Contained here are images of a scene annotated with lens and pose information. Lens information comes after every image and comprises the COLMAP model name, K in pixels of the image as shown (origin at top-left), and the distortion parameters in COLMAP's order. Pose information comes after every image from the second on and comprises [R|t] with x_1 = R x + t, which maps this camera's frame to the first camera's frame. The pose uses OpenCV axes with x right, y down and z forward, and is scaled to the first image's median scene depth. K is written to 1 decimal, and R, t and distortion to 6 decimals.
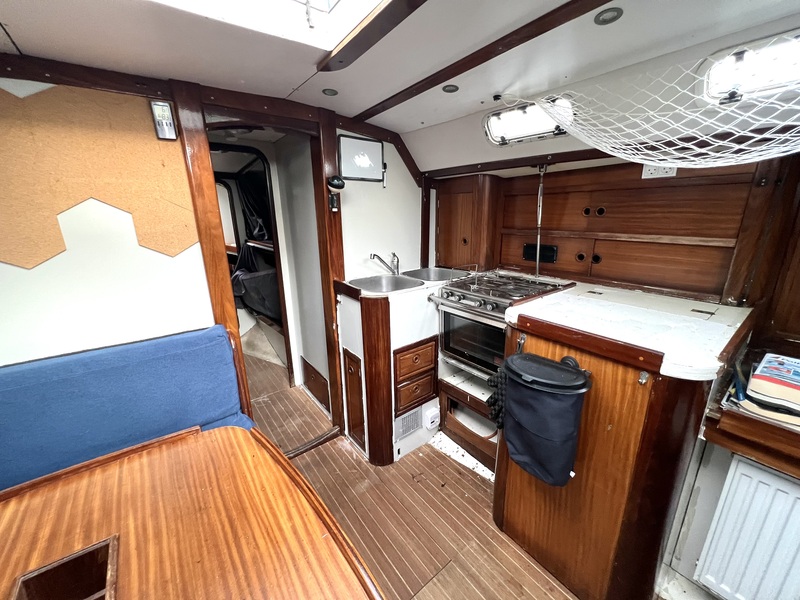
lens RADIAL K [[320.7, 0, 400.0], [0, 320.7, 300.0], [0, 0, 1]] dist [-0.000545, -0.000056]
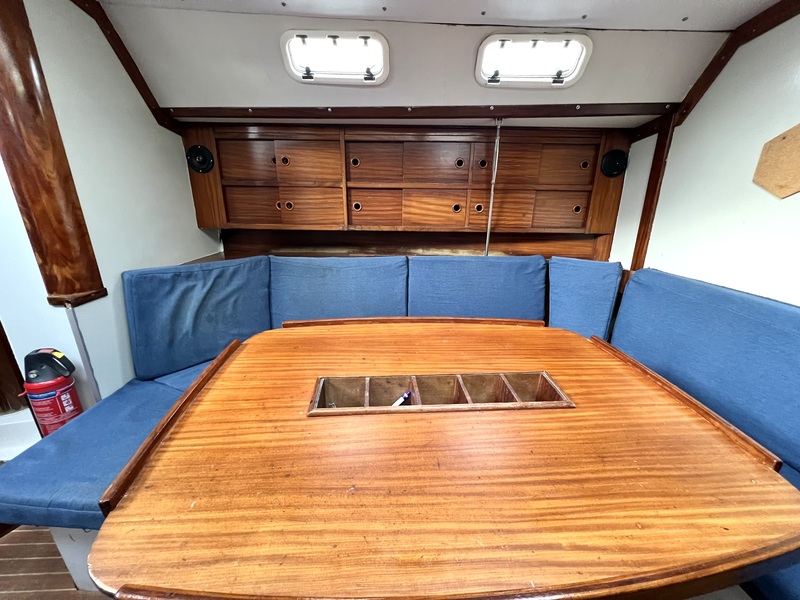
lens RADIAL K [[320.7, 0, 400.0], [0, 320.7, 300.0], [0, 0, 1]] dist [-0.000545, -0.000056]
pose [[-0.568849, 0.264637, -0.778703, 0.179714], [-0.229675, 0.858034, 0.459377, 0.022959], [0.789722, 0.440164, -0.427311, 0.587477]]
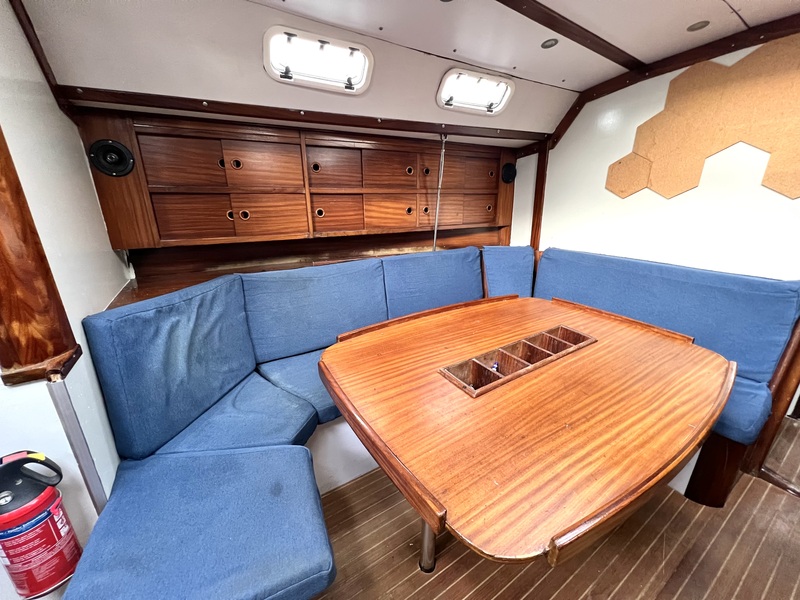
lens RADIAL K [[320.7, 0, 400.0], [0, 320.7, 300.0], [0, 0, 1]] dist [-0.000545, -0.000056]
pose [[-0.092978, 0.322383, -0.942032, 0.534719], [-0.270057, 0.902498, 0.335508, 0.179130], [0.958345, 0.285597, 0.003149, -0.052473]]
